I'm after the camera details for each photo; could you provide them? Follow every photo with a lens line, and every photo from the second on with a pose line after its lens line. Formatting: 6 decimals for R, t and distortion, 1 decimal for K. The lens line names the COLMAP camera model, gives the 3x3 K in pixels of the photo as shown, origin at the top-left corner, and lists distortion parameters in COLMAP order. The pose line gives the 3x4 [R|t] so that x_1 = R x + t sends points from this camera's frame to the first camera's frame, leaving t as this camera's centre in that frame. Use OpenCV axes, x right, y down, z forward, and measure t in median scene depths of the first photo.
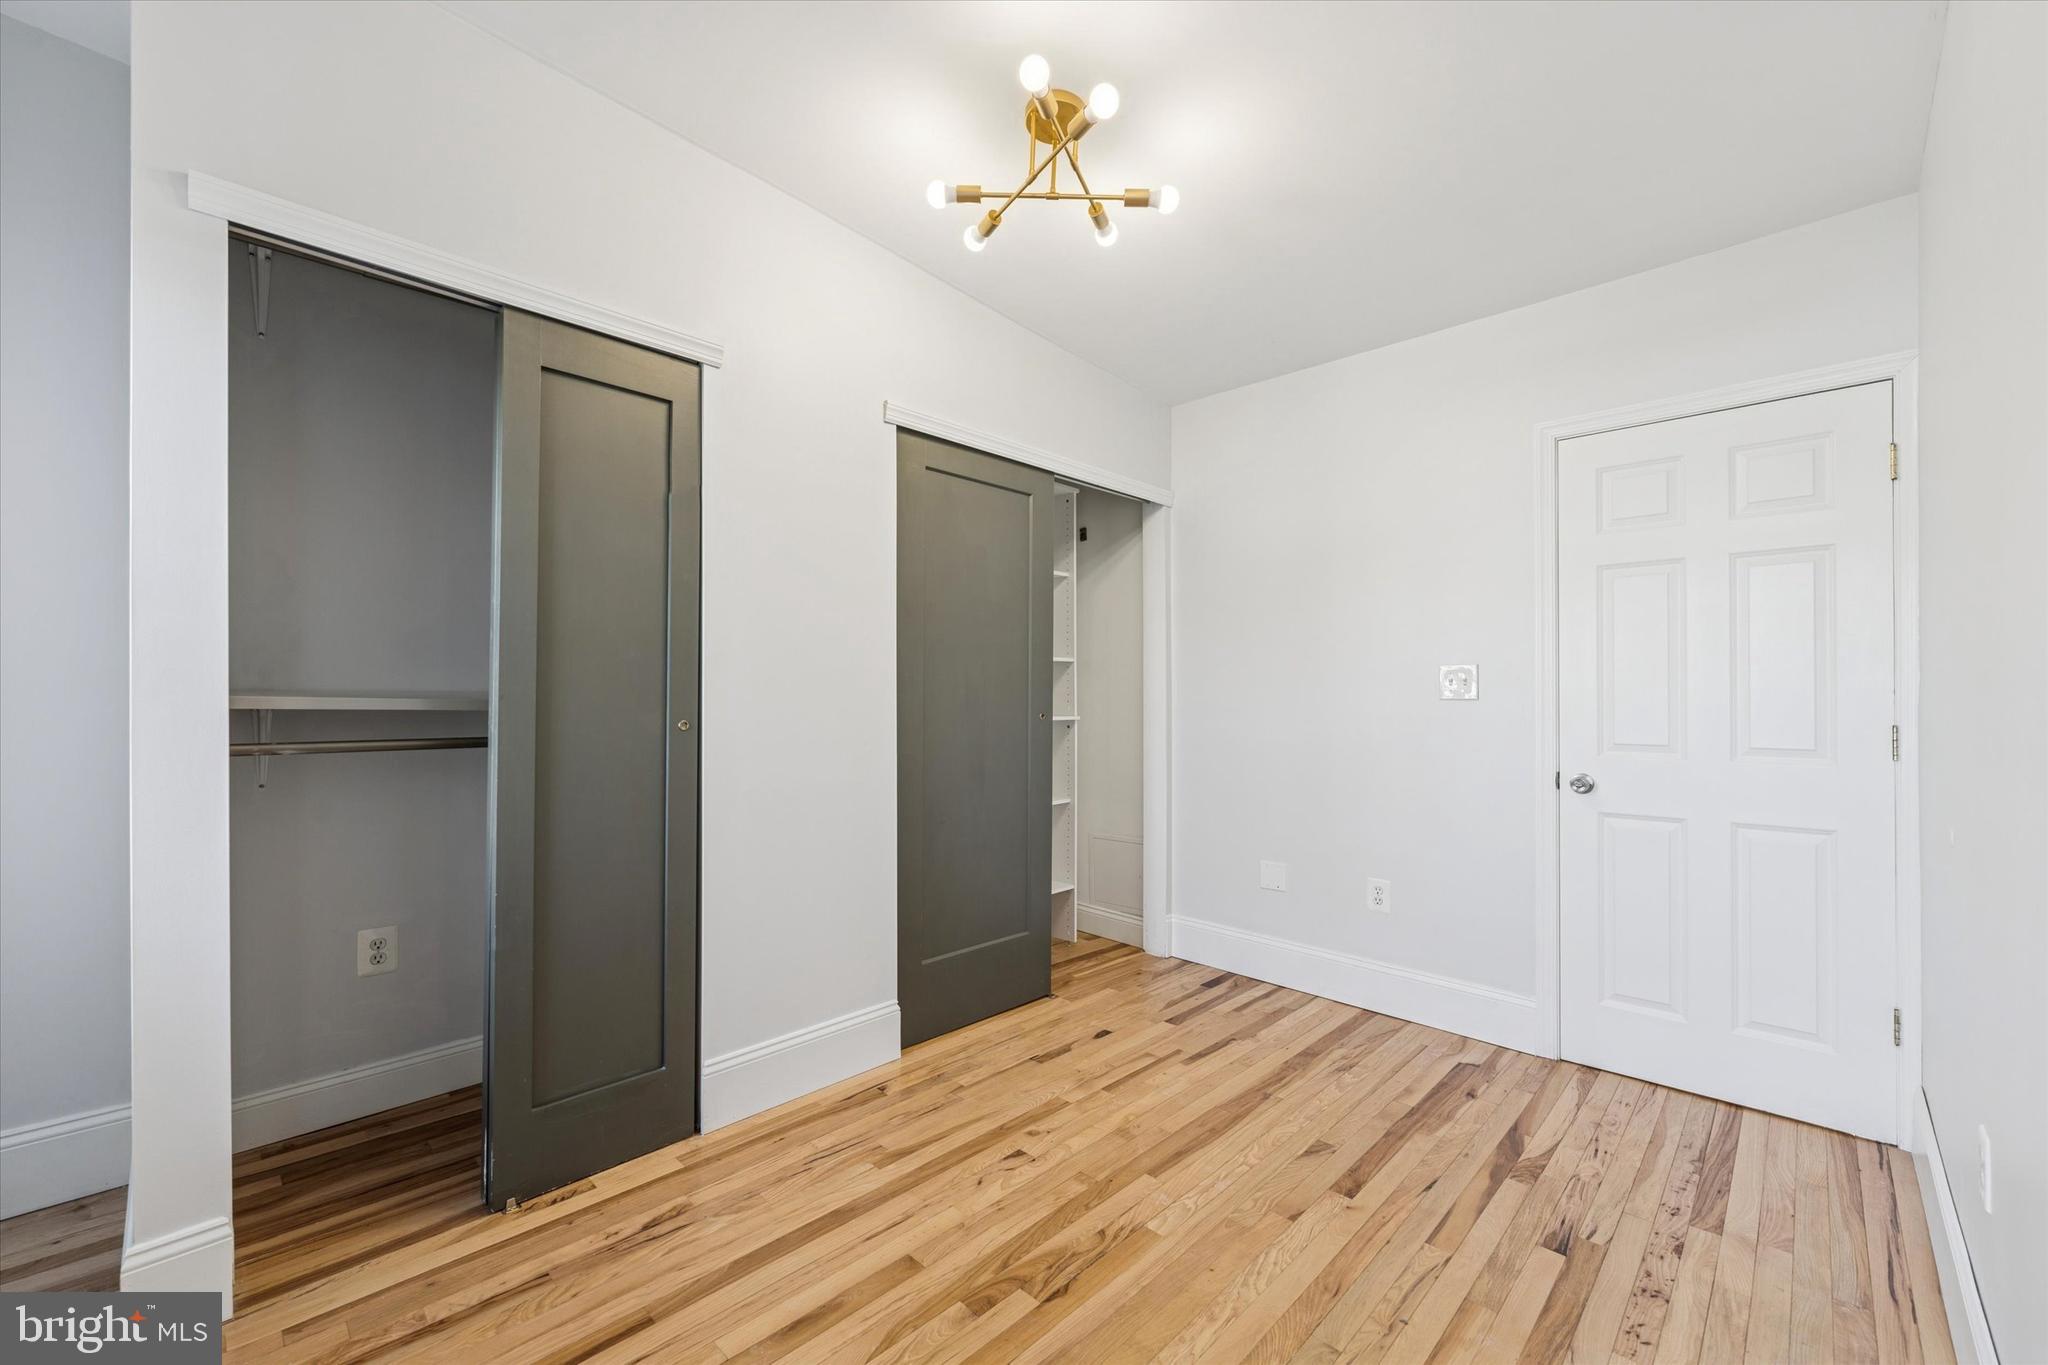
lens RADIAL K [[834.4, 0, 1019.5], [0, 834.4, 693.5], [0, 0, 1]] dist [0.001159, -0.000478]
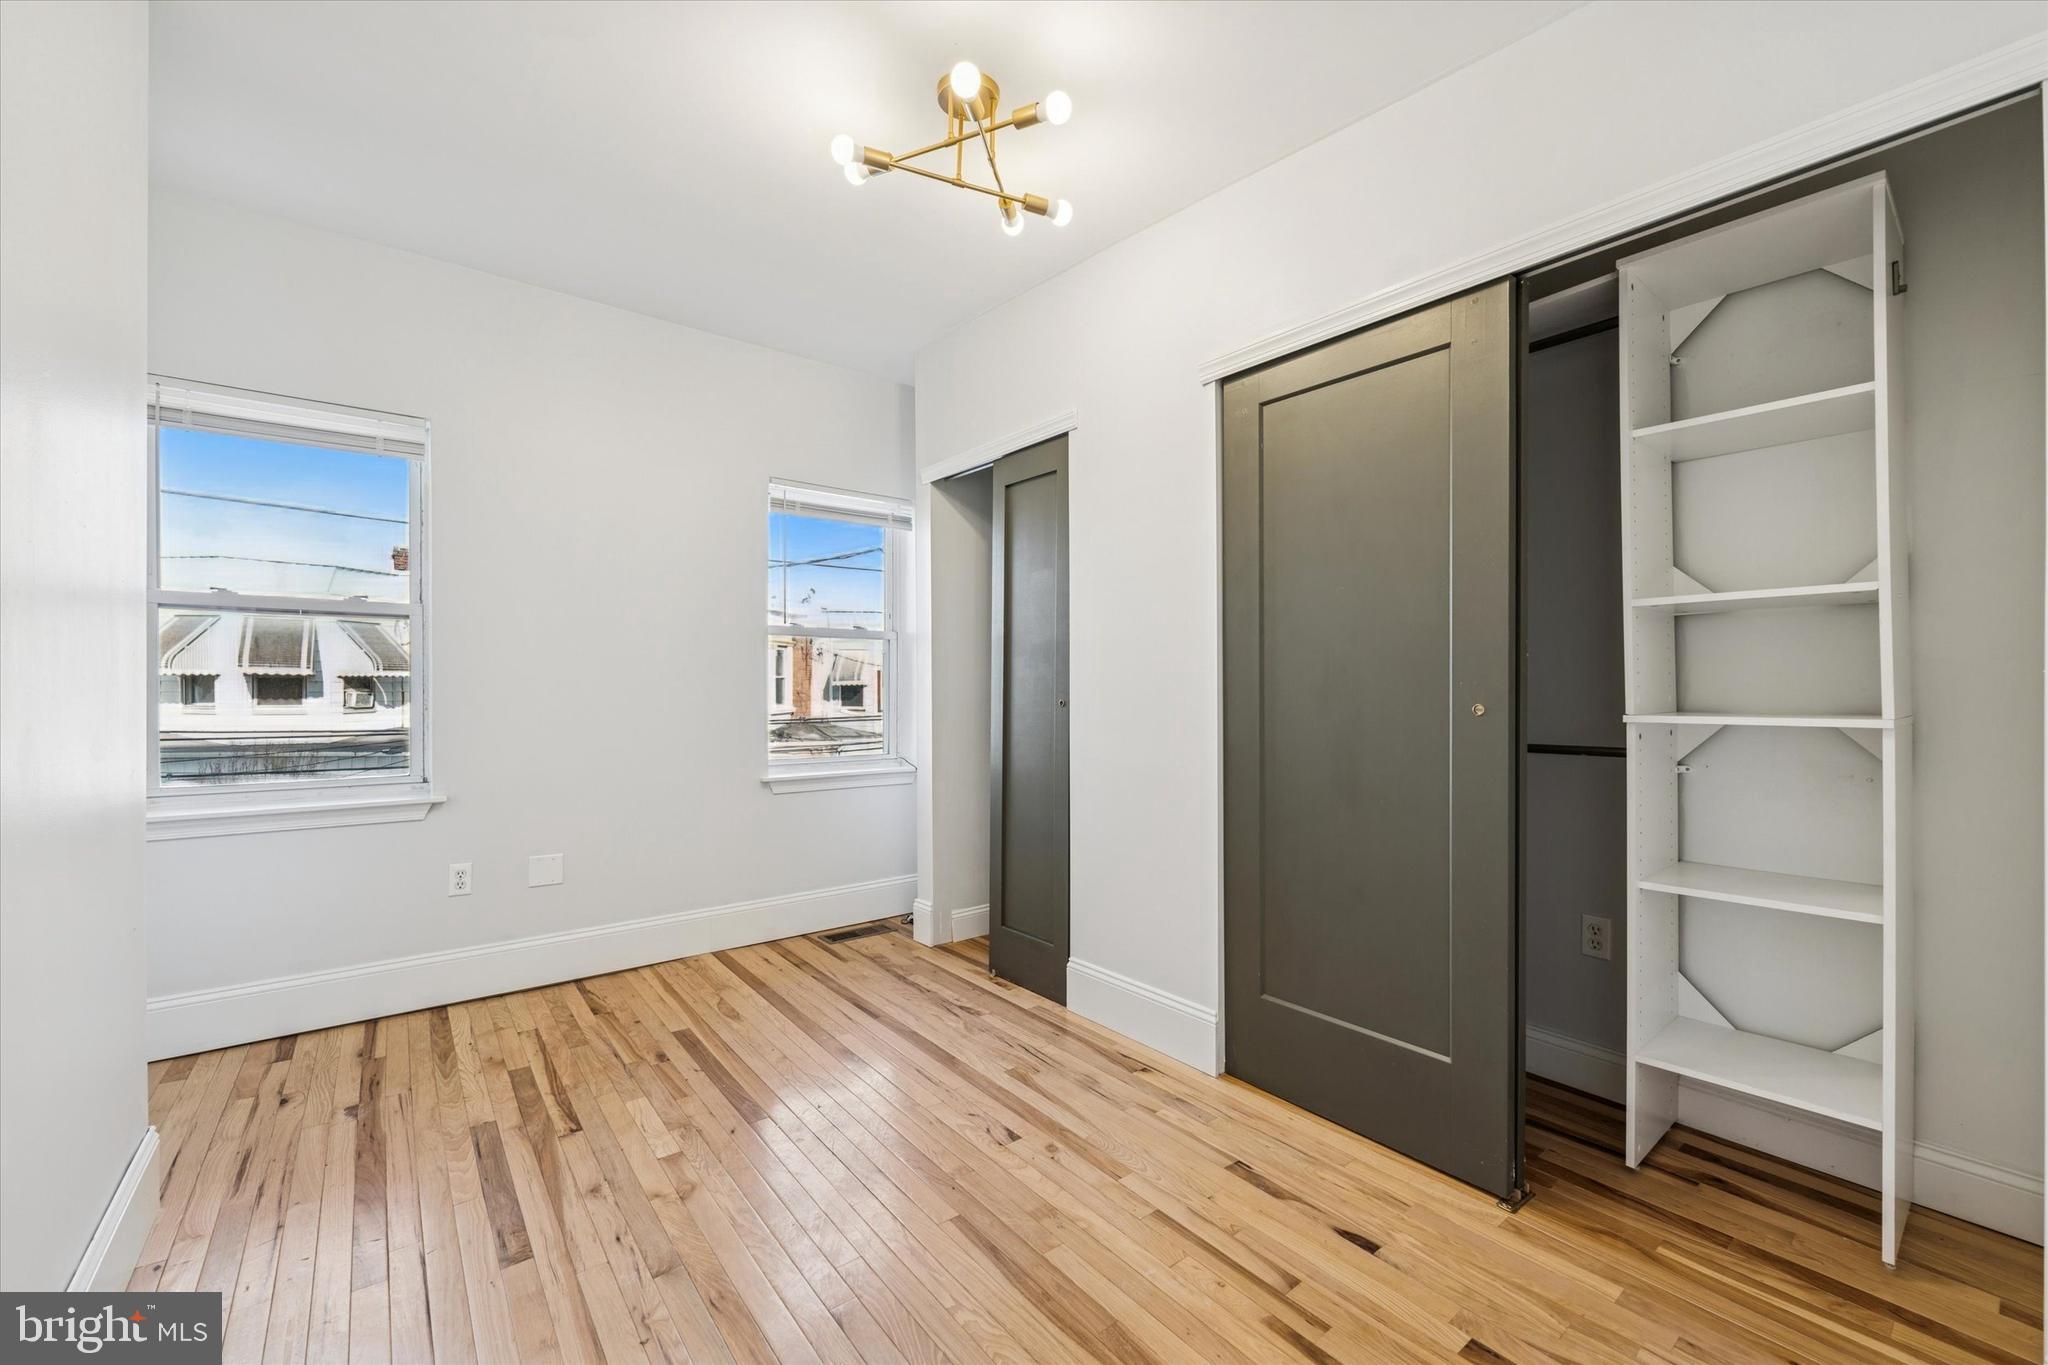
lens RADIAL K [[834.4, 0, 1011.2], [0, 834.4, 677.8], [0, 0, 1]] dist [0.001159, -0.000478]
pose [[-0.145901, -0.018378, -0.989128, 1.021490], [0.001341, 0.999823, -0.018775, 0.027286], [0.989298, -0.004066, -0.145851, 1.182826]]
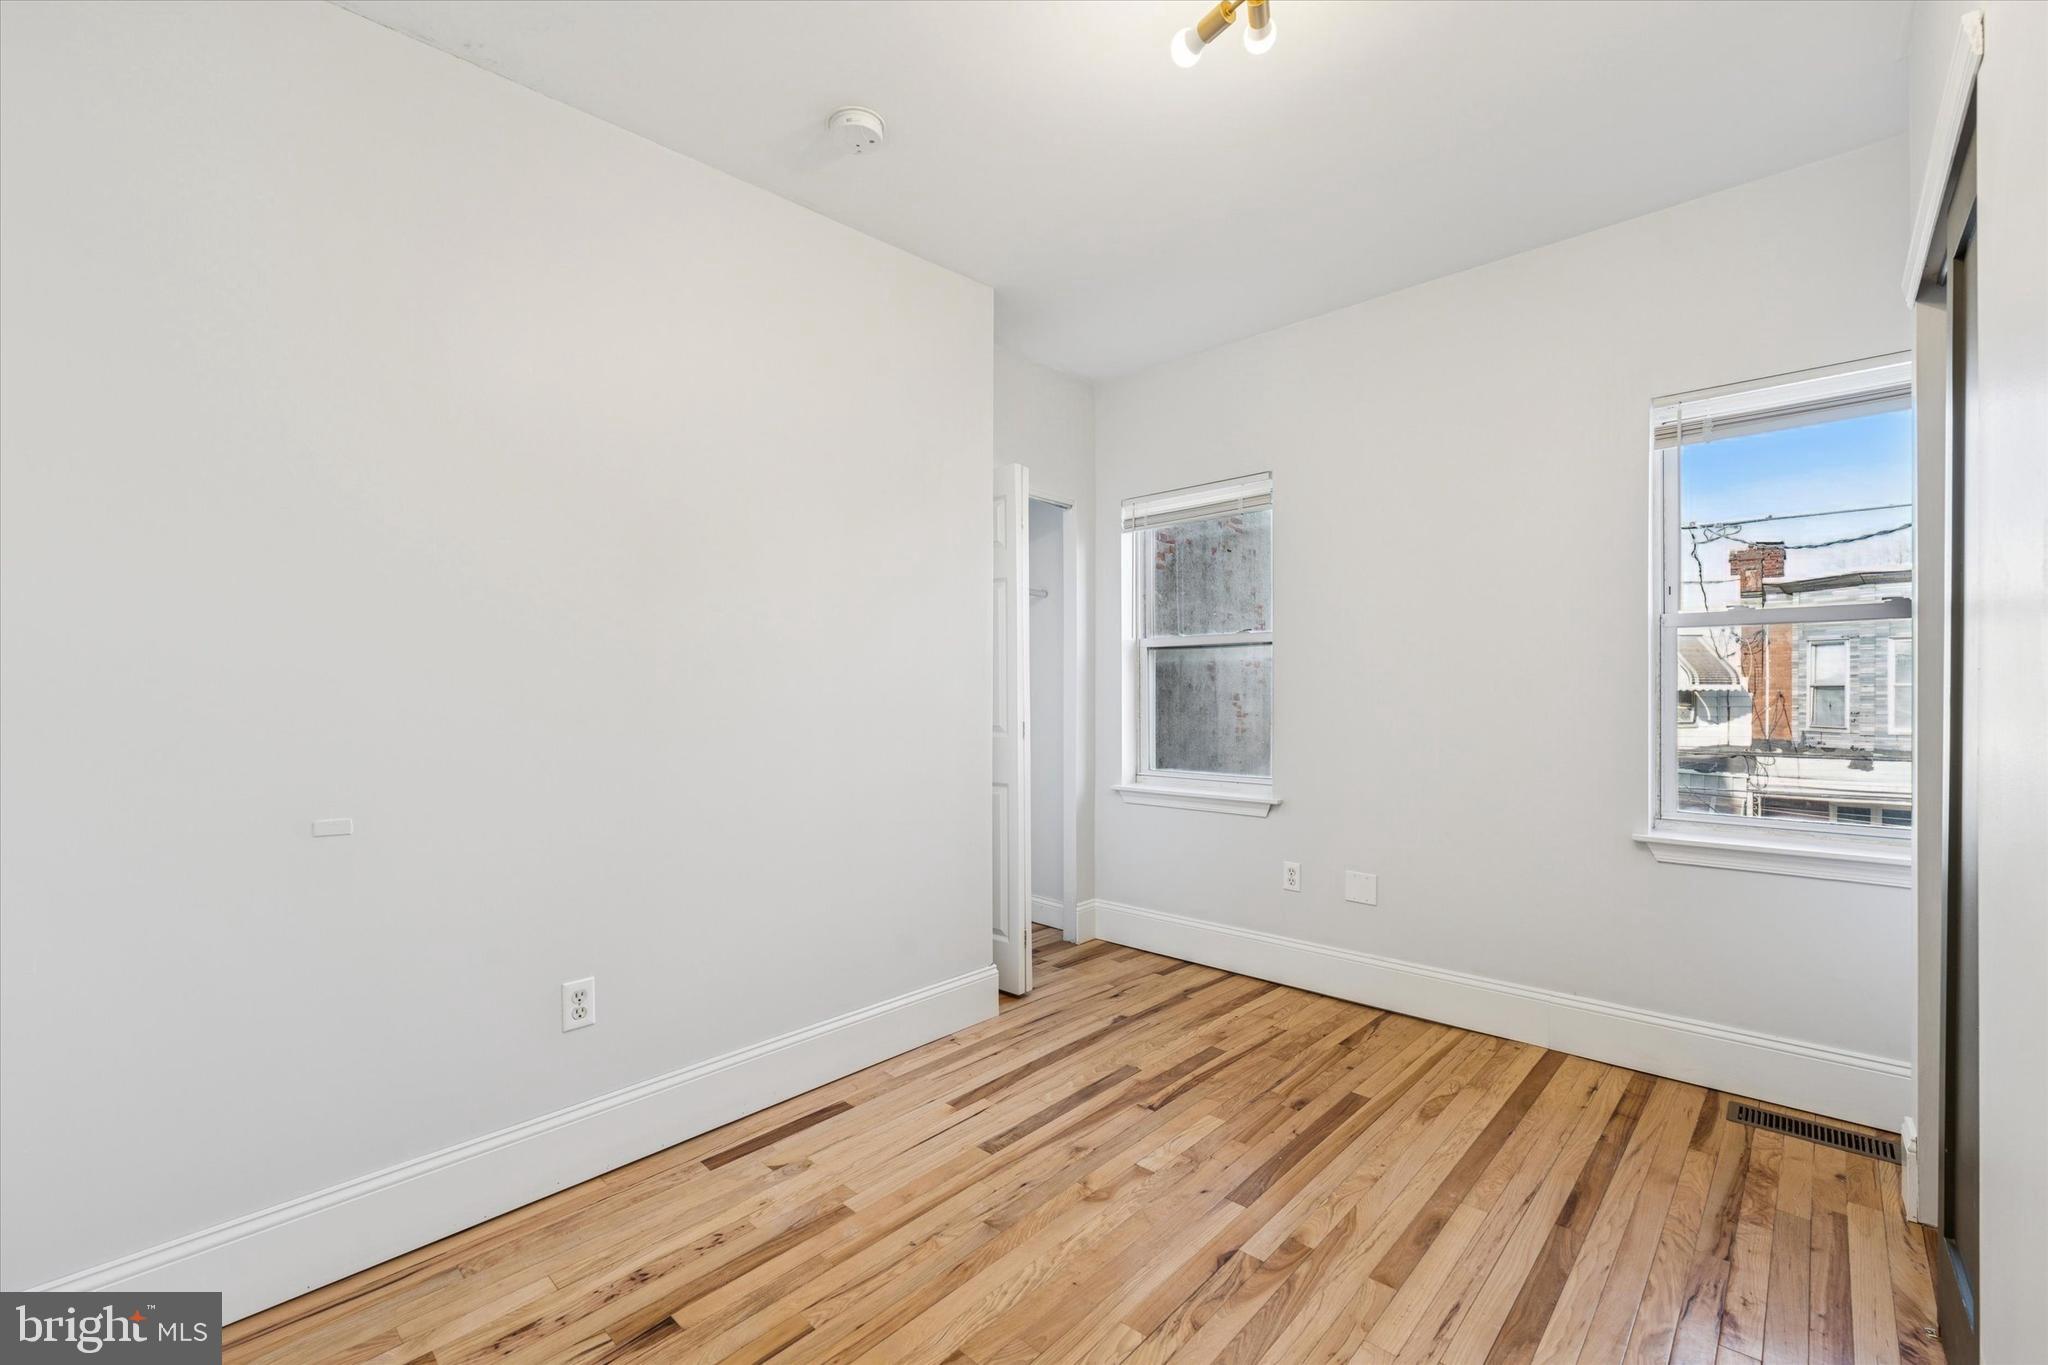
lens RADIAL K [[834.4, 0, 1017.0], [0, 834.4, 696.5], [0, 0, 1]] dist [0.001159, -0.000478]
pose [[-0.999830, -0.009399, -0.015852, 0.264796], [-0.009297, 0.999936, -0.006514, 0.016973], [0.015912, -0.006365, -0.999853, 1.636009]]
